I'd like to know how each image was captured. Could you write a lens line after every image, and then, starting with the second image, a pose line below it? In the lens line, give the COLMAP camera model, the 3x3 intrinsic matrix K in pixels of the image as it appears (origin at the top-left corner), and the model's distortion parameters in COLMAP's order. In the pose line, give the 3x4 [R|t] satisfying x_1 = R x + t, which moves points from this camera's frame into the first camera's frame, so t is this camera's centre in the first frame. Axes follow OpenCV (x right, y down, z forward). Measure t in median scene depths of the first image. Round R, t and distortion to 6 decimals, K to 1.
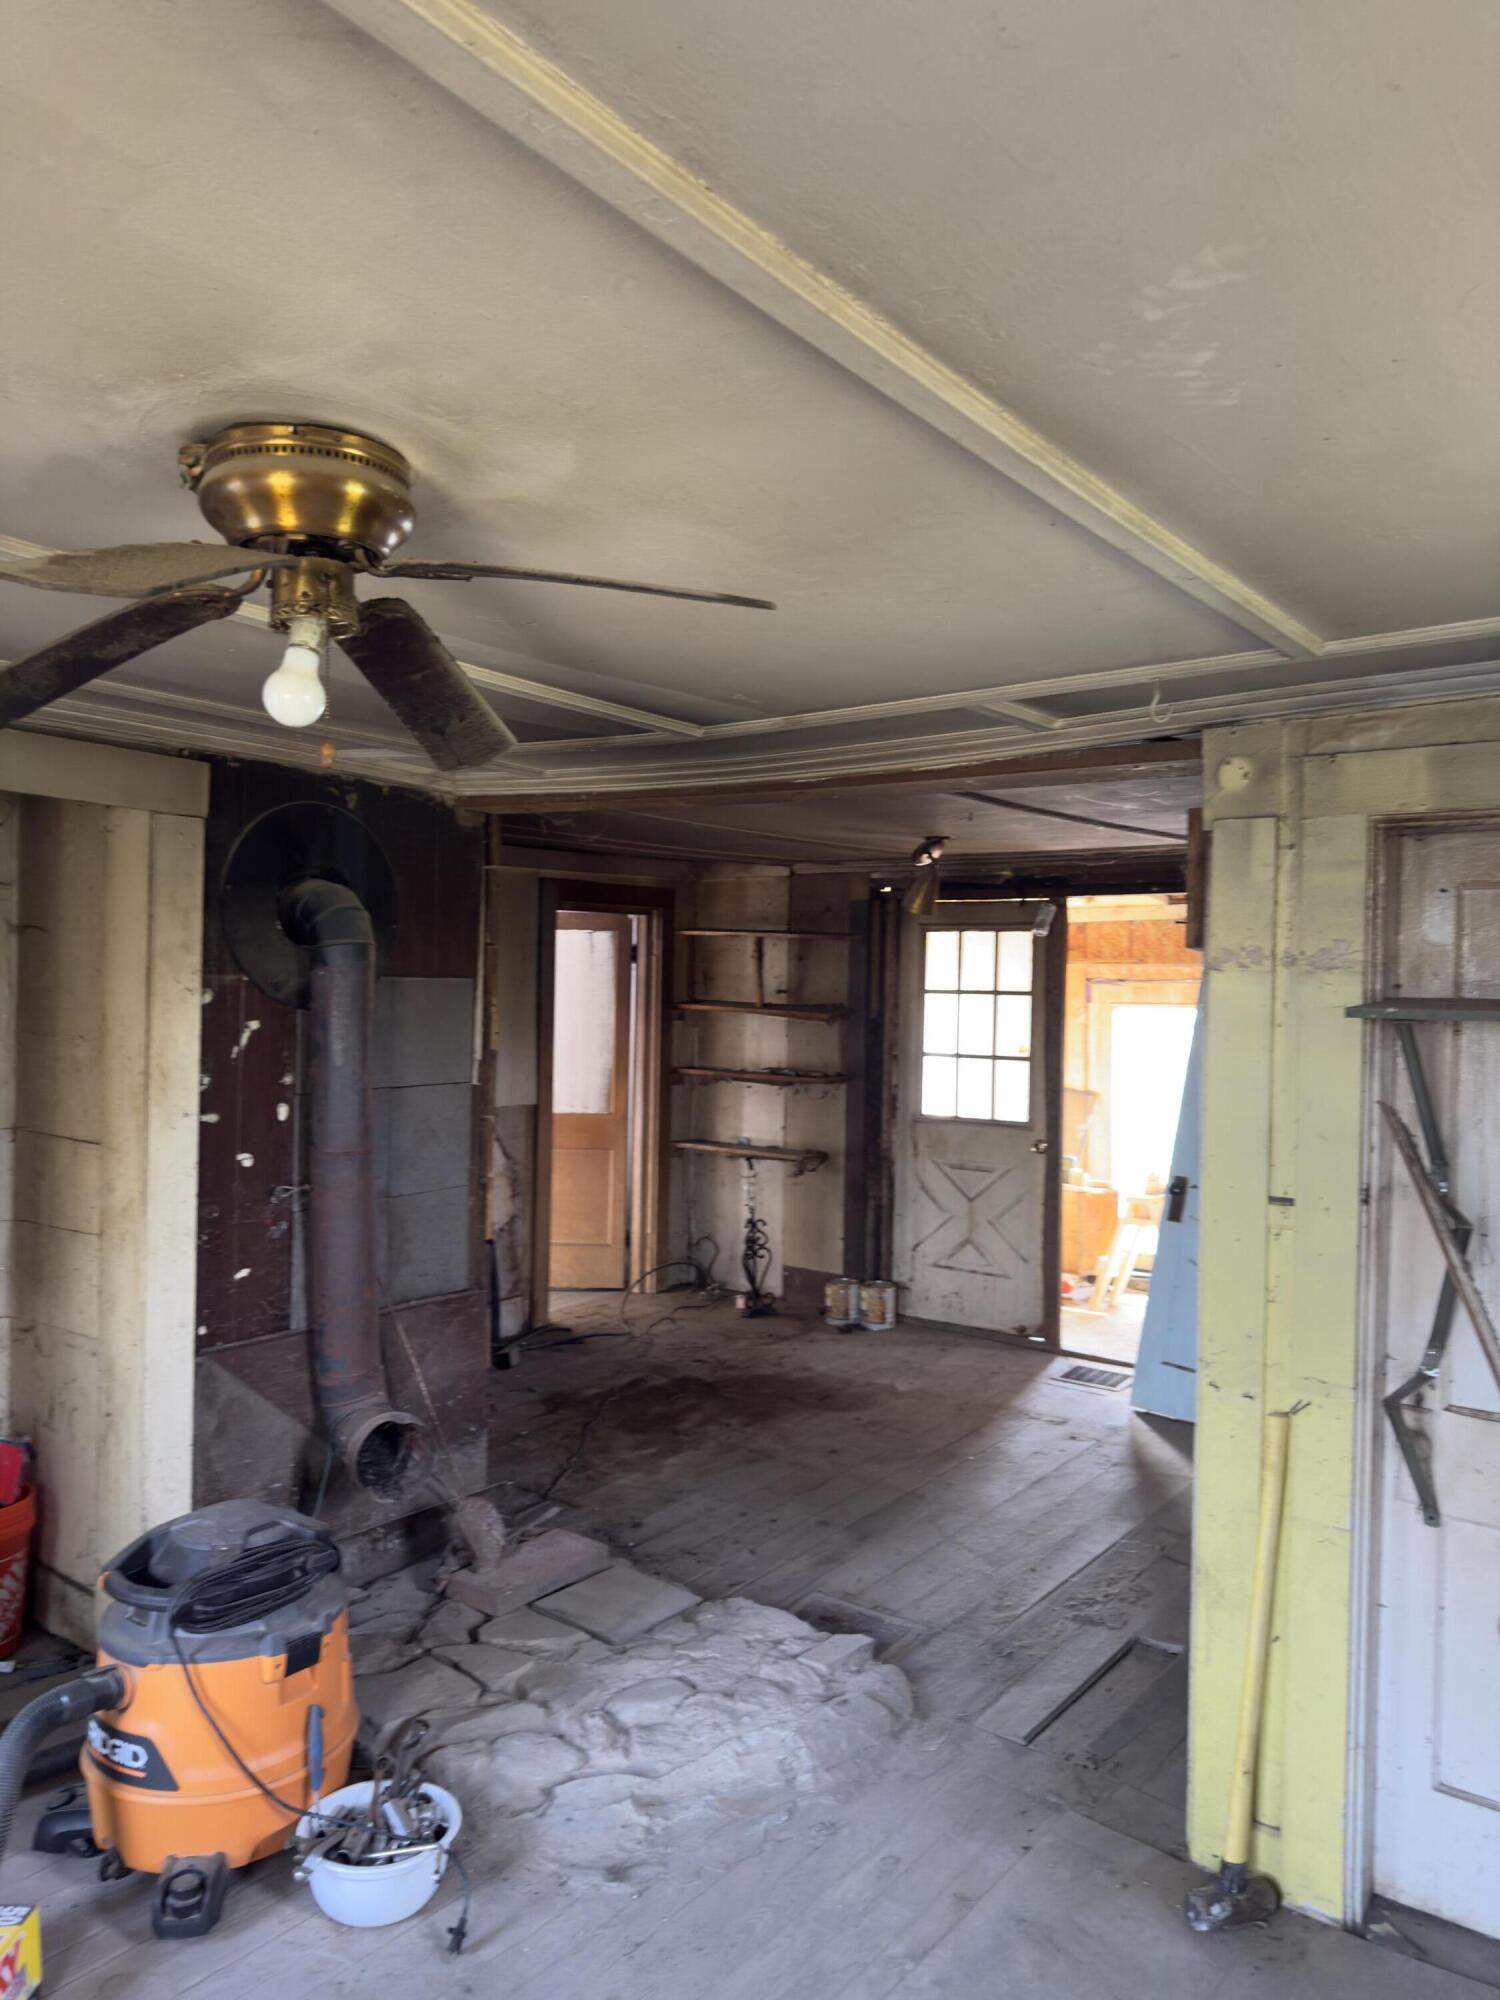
lens RADIAL K [[1428.0, 0, 737.4], [0, 1428.0, 982.2], [0, 0, 1]] dist [0.054549, -0.049771]
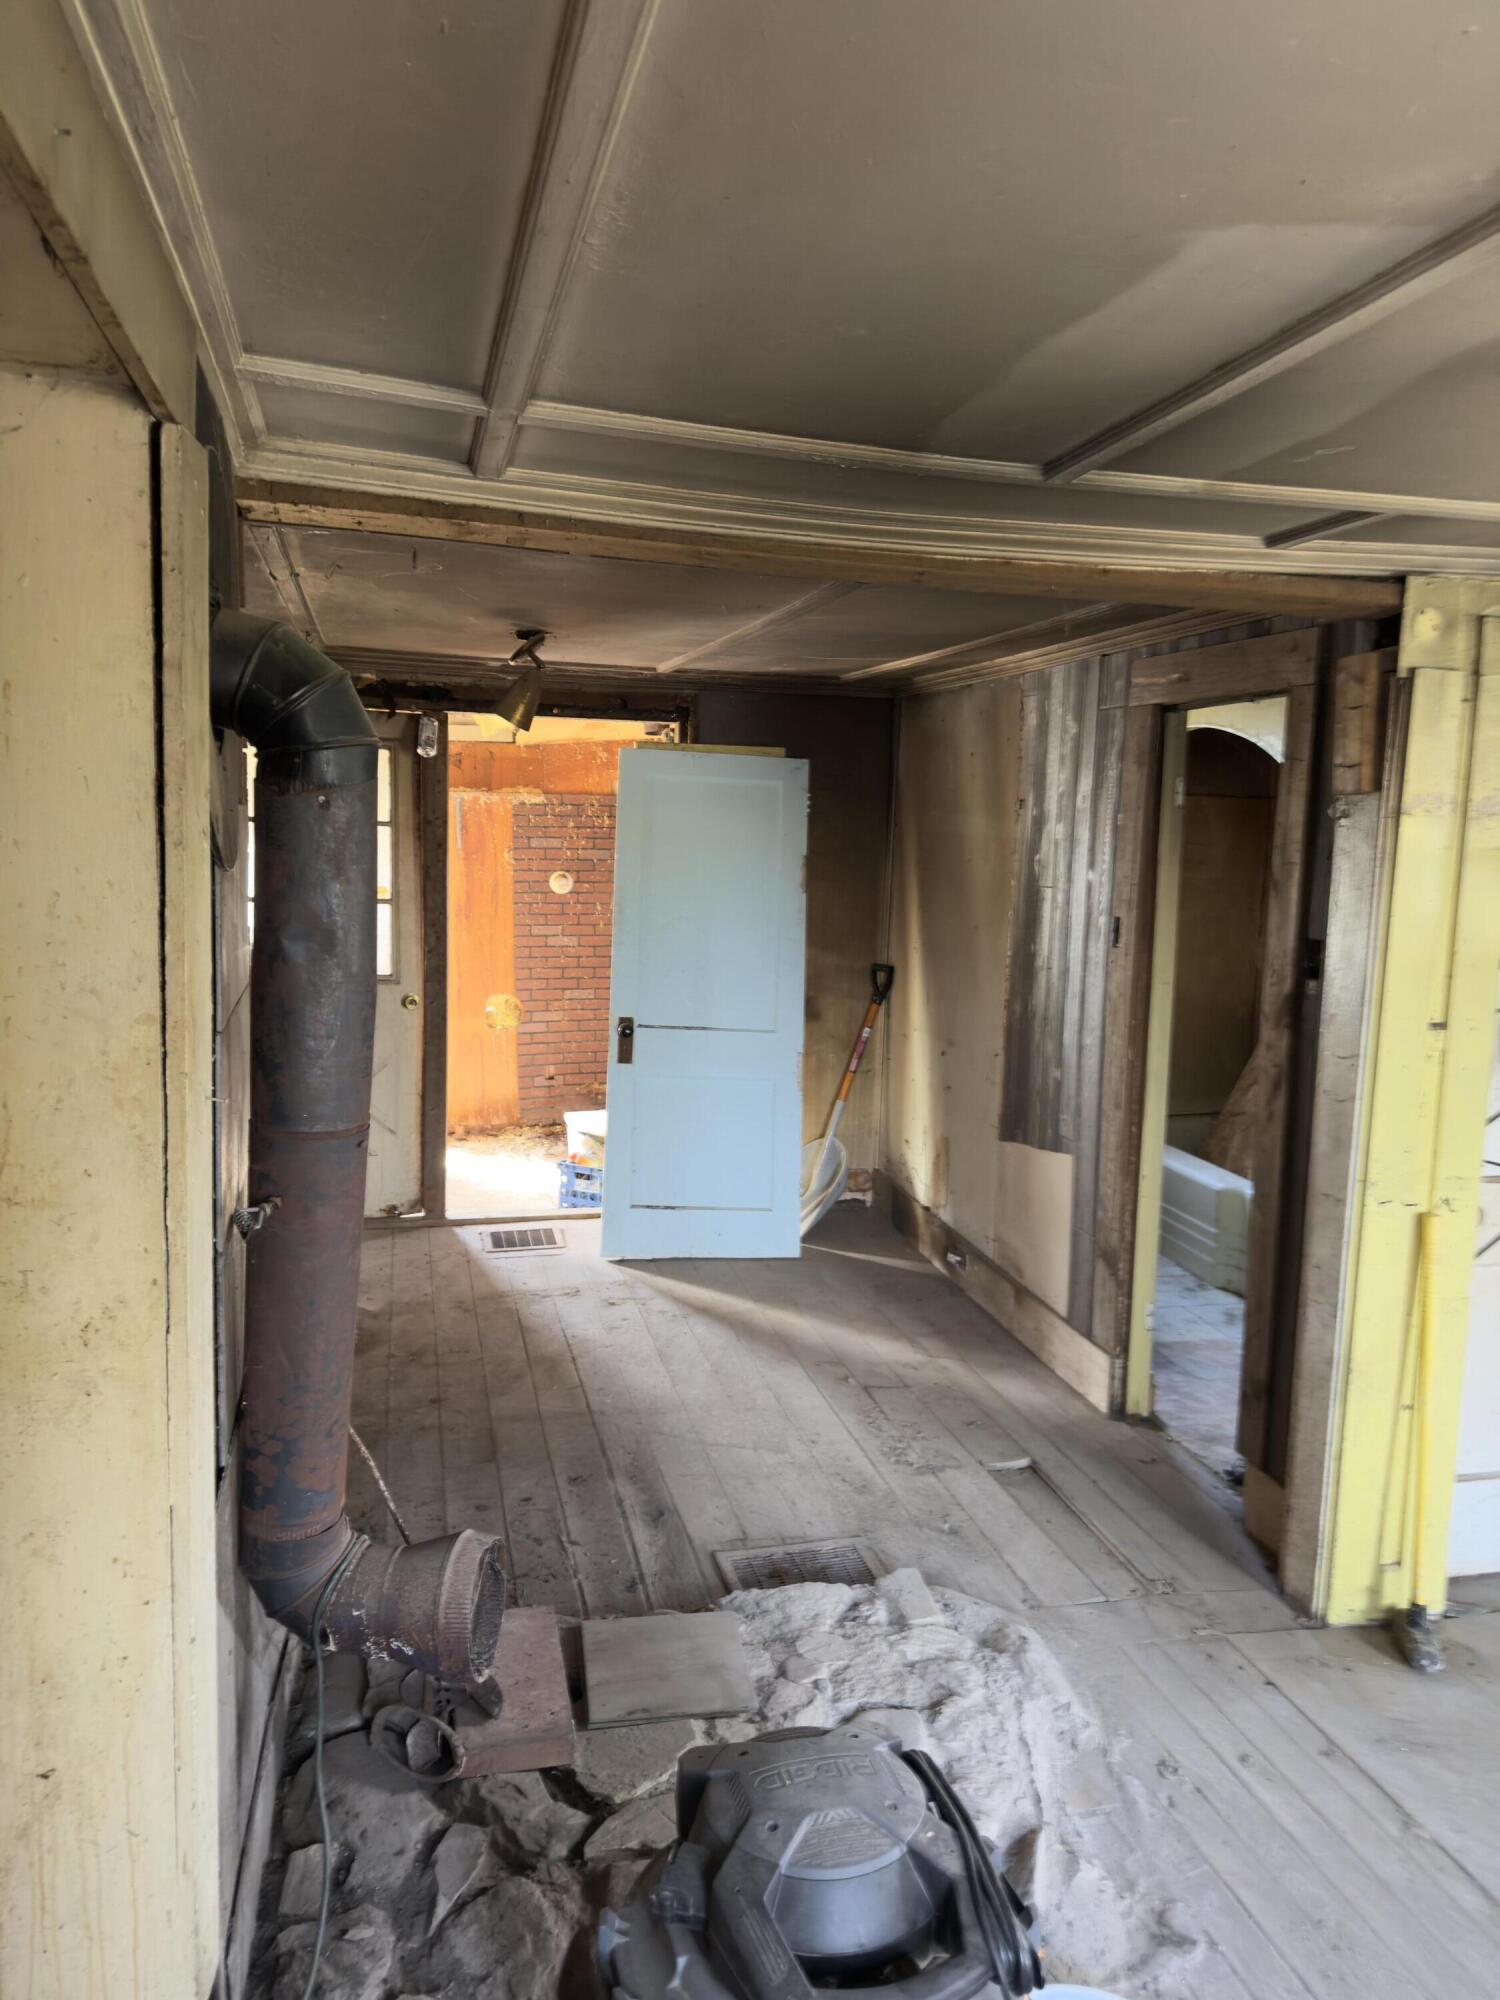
lens RADIAL K [[1428.0, 0, 737.4], [0, 1428.0, 982.2], [0, 0, 1]] dist [0.054549, -0.049771]
pose [[0.641049, -0.094570, 0.761651, -0.575098], [-0.003092, 0.992053, 0.125781, -0.013780], [-0.767494, -0.082987, 0.635662, 0.509313]]
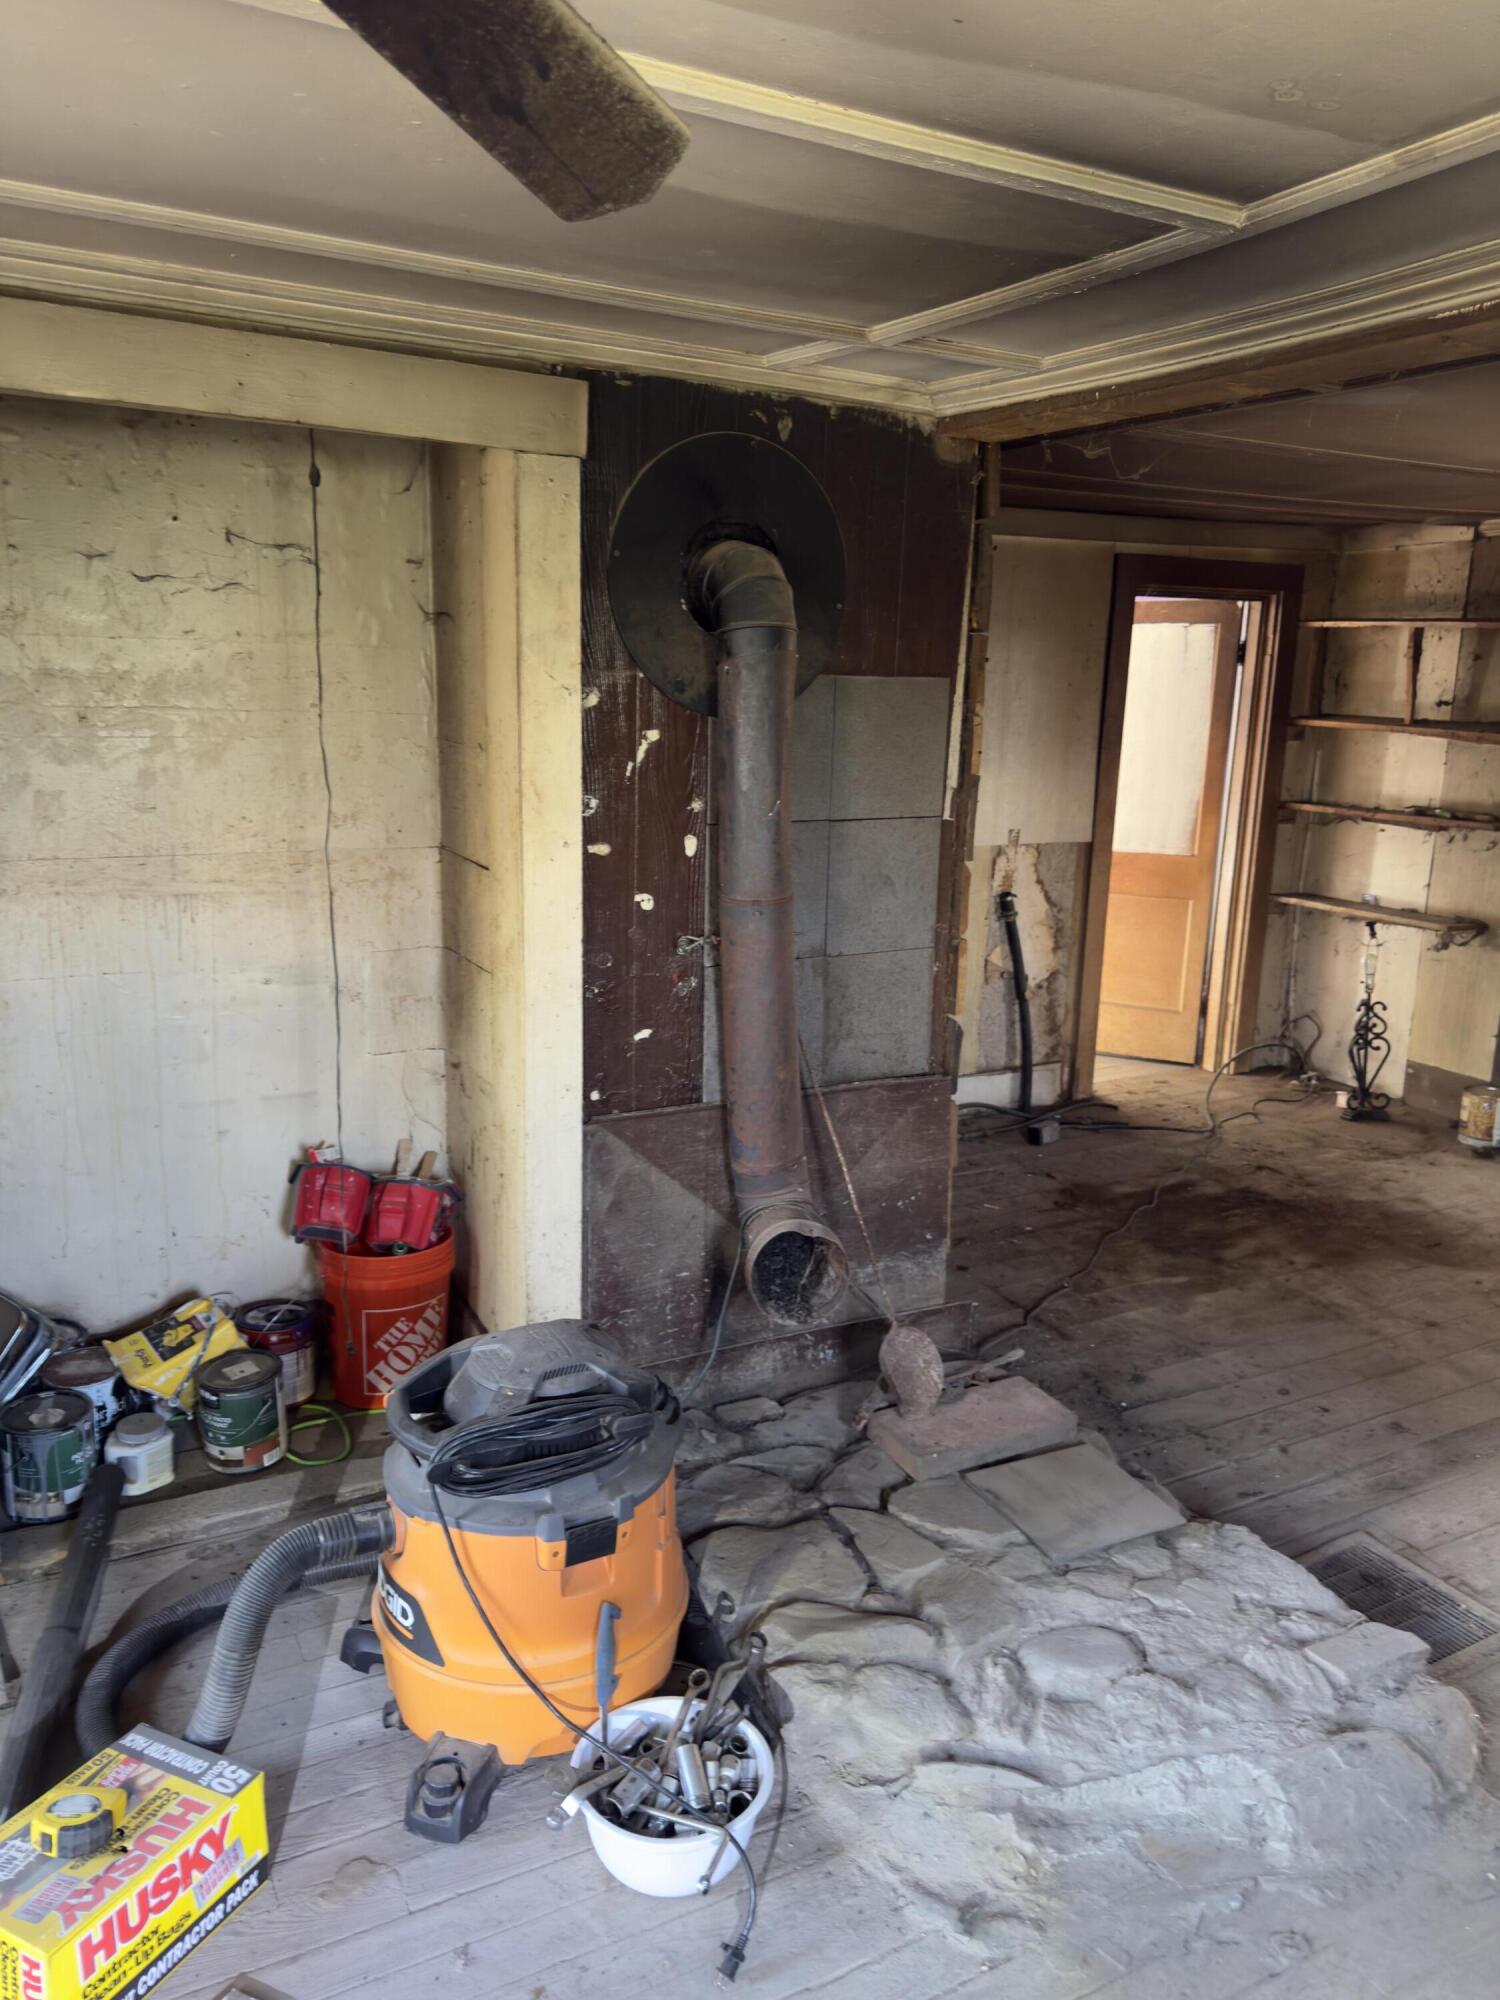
lens RADIAL K [[1420.1, 0, 736.7], [0, 1420.1, 1001.2], [0, 0, 1]] dist [0.130476, -0.194086]
pose [[0.904473, 0.094777, -0.415868, 0.049404], [-0.007654, 0.978450, 0.206343, 0.010081], [0.426463, -0.183448, 0.885707, 0.276283]]
